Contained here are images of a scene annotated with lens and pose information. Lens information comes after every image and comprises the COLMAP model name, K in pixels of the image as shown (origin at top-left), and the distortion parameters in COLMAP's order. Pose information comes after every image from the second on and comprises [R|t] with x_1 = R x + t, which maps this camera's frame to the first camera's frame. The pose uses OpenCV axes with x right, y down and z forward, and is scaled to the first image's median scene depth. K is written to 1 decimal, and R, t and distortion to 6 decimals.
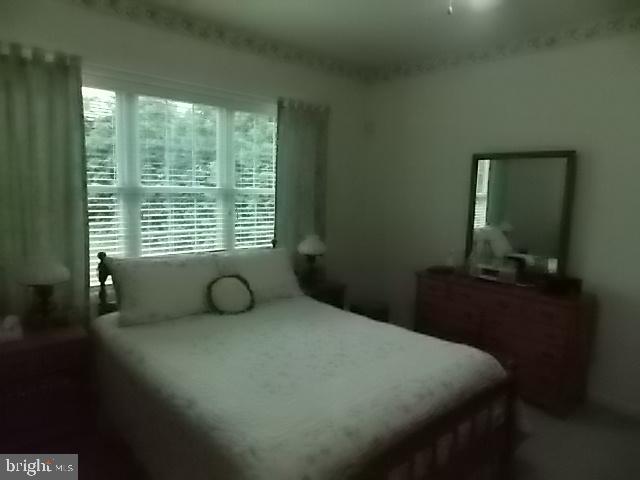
lens RADIAL K [[420.7, 0, 319.2], [0, 420.7, 236.0], [0, 0, 1]] dist [0.001946, -0.002311]
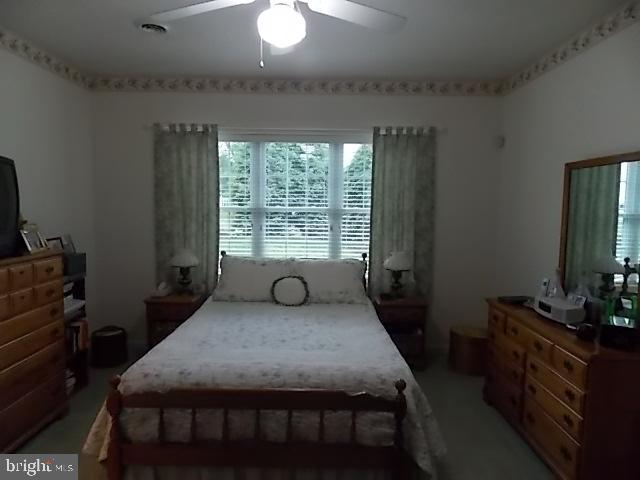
lens RADIAL K [[420.7, 0, 317.2], [0, 420.7, 241.7], [0, 0, 1]] dist [0.001946, -0.002311]
pose [[0.745097, 0.043217, -0.665555, 0.670580], [-0.070780, 0.997387, -0.014475, 0.003092], [0.663190, 0.057893, 0.746209, 0.096177]]
